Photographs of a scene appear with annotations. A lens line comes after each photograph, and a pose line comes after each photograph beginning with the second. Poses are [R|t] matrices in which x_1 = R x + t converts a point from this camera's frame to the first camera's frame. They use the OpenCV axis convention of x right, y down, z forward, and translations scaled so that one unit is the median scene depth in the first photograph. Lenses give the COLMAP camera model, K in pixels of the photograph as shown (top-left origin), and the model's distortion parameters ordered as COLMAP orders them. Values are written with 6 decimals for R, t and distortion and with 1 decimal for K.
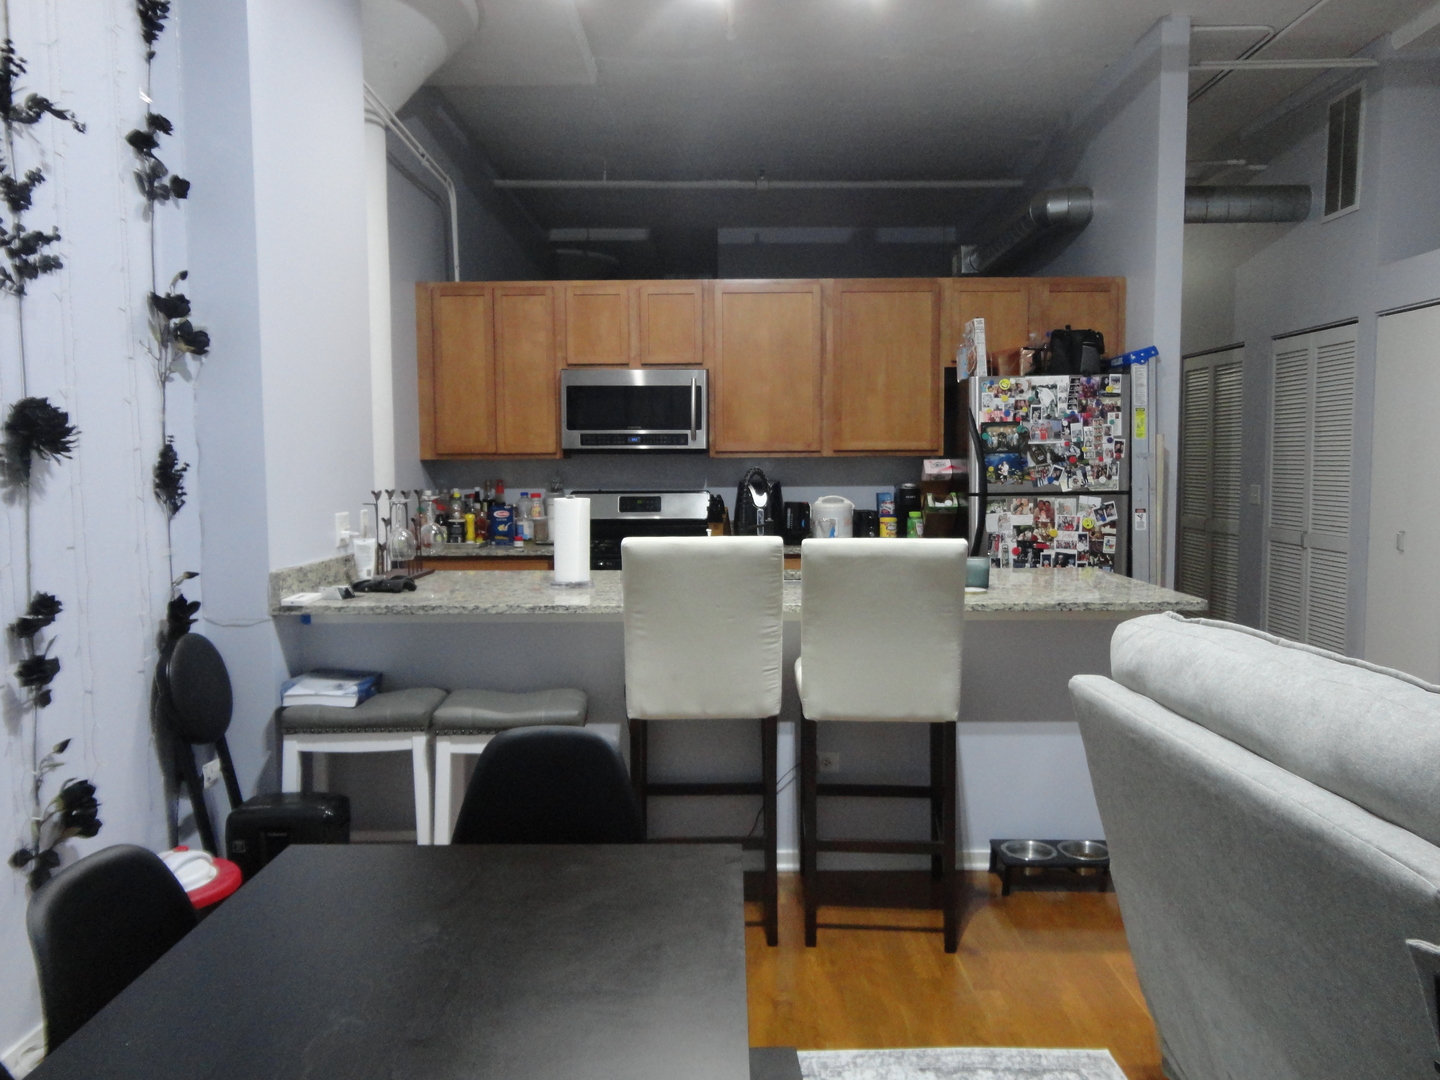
lens RADIAL K [[1062.8, 0, 720.0], [0, 1062.8, 535.1], [0, 0, 1]] dist [-0.006993, 0.011634]
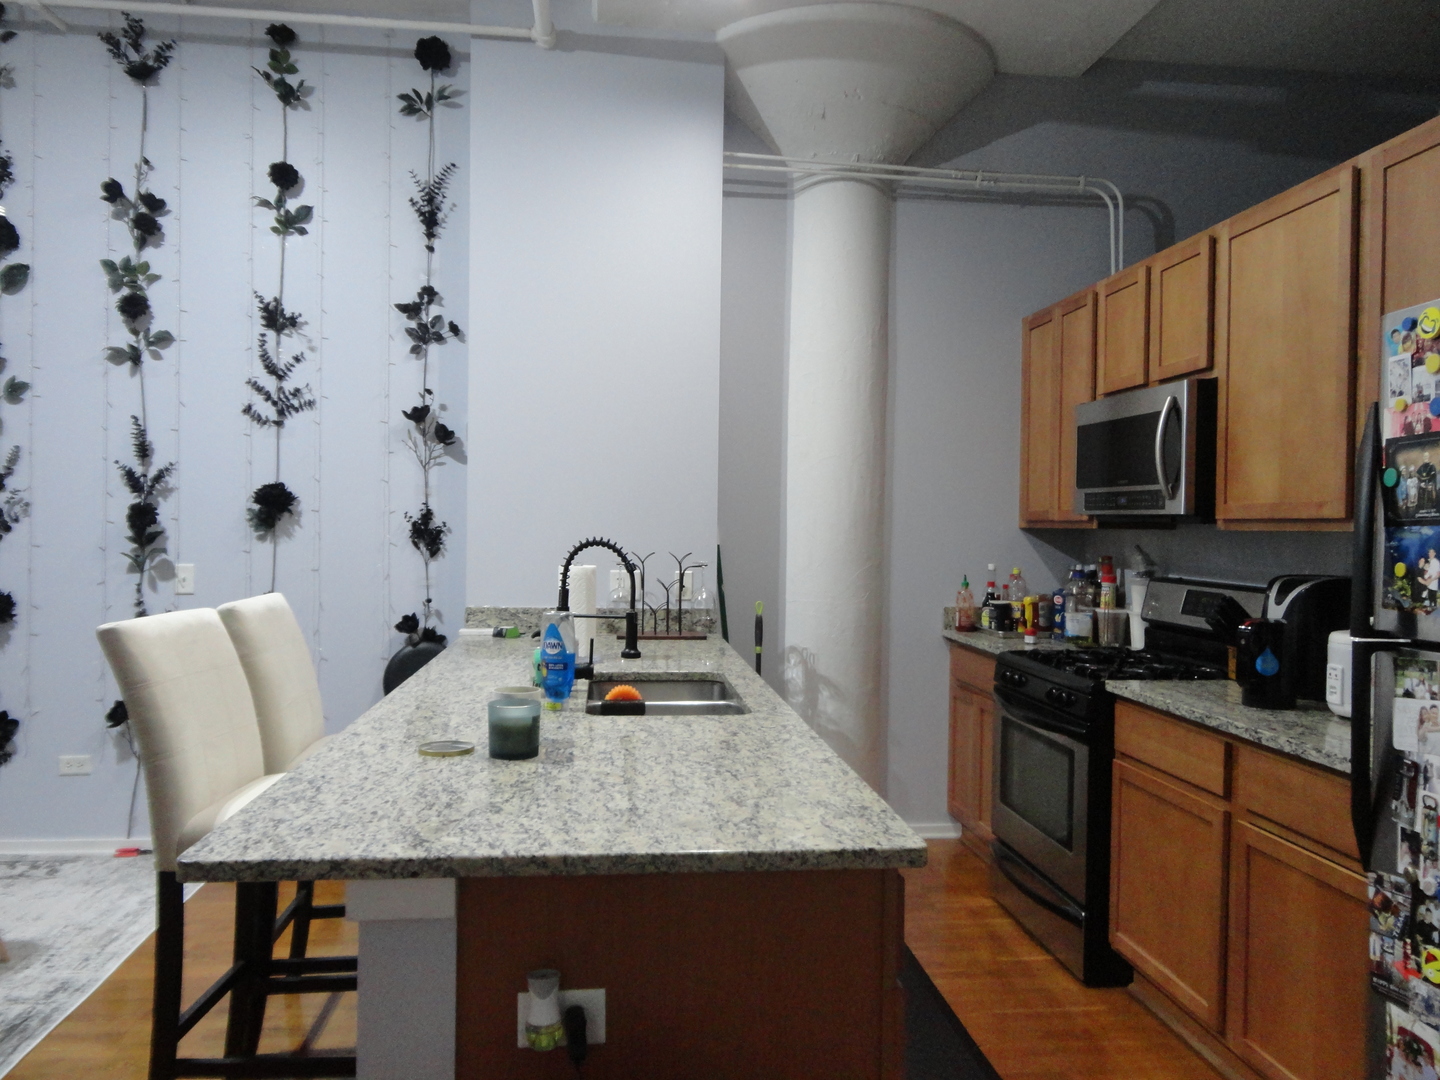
lens RADIAL K [[1064.3, 0, 720.7], [0, 1064.3, 537.2], [0, 0, 1]] dist [-0.005210, 0.016388]
pose [[0.114240, 0.019274, -0.993266, 0.579469], [-0.086328, 0.996222, 0.009402, -0.056895], [0.989695, 0.084673, 0.115473, 0.737403]]
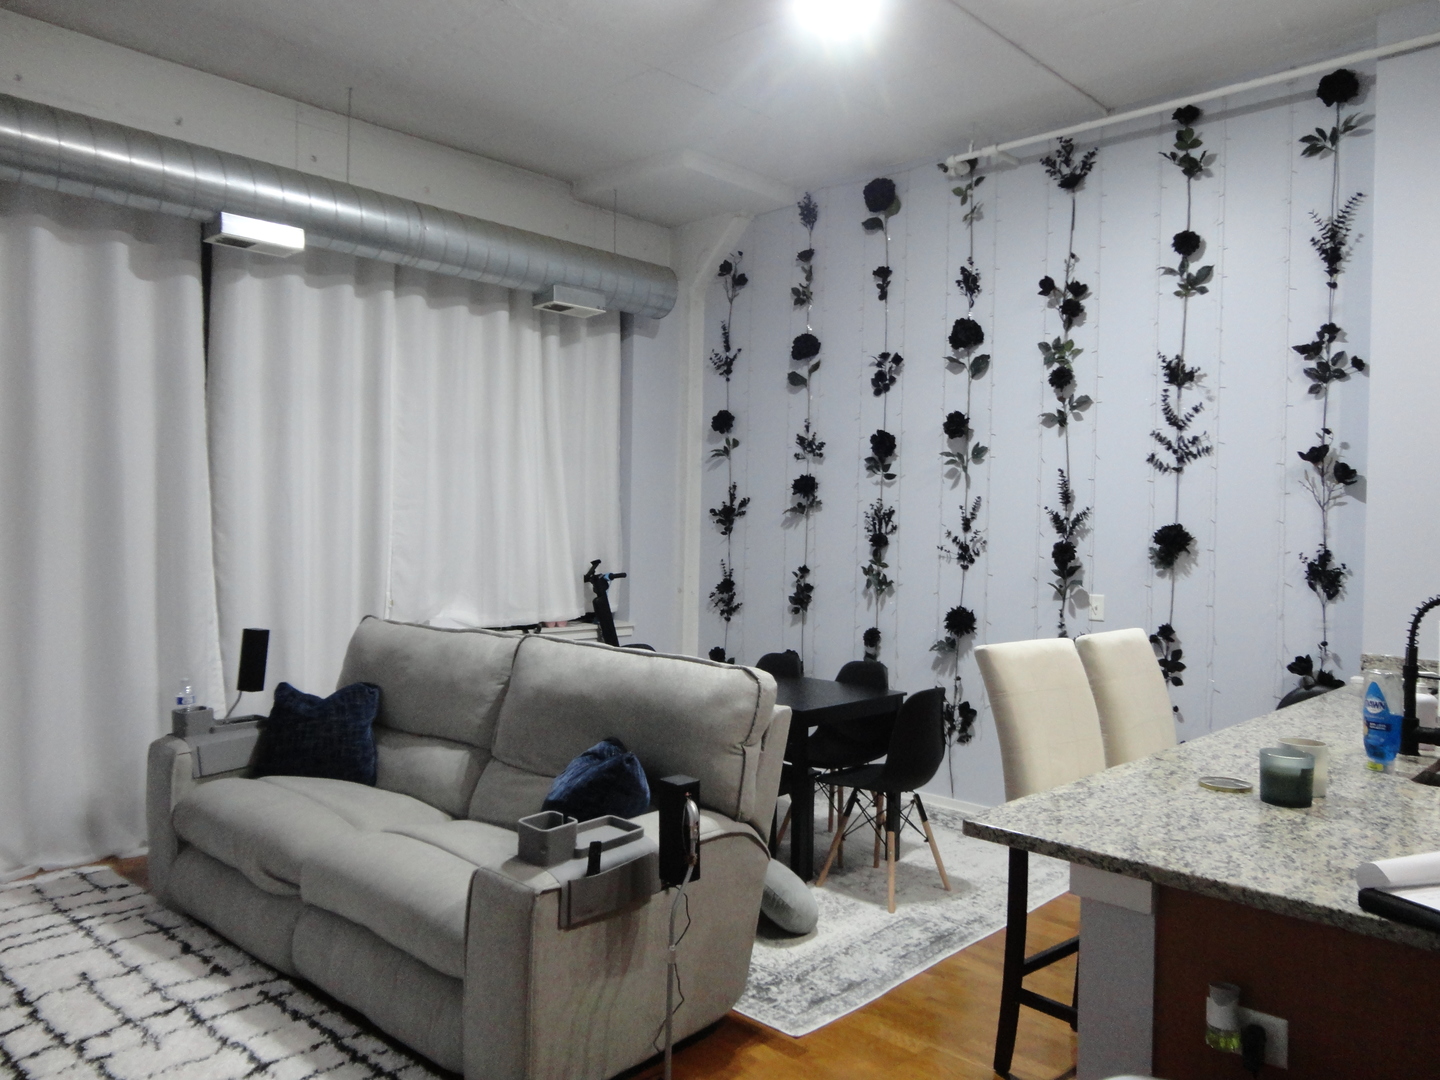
lens RADIAL K [[1066.9, 0, 727.6], [0, 1066.9, 537.8], [0, 0, 1]] dist [0.003853, 0.010703]
pose [[-0.685040, -0.000758, -0.728505, 0.641391], [-0.069375, 0.995523, 0.064199, -0.082677], [0.725195, 0.094519, -0.682025, 0.834949]]
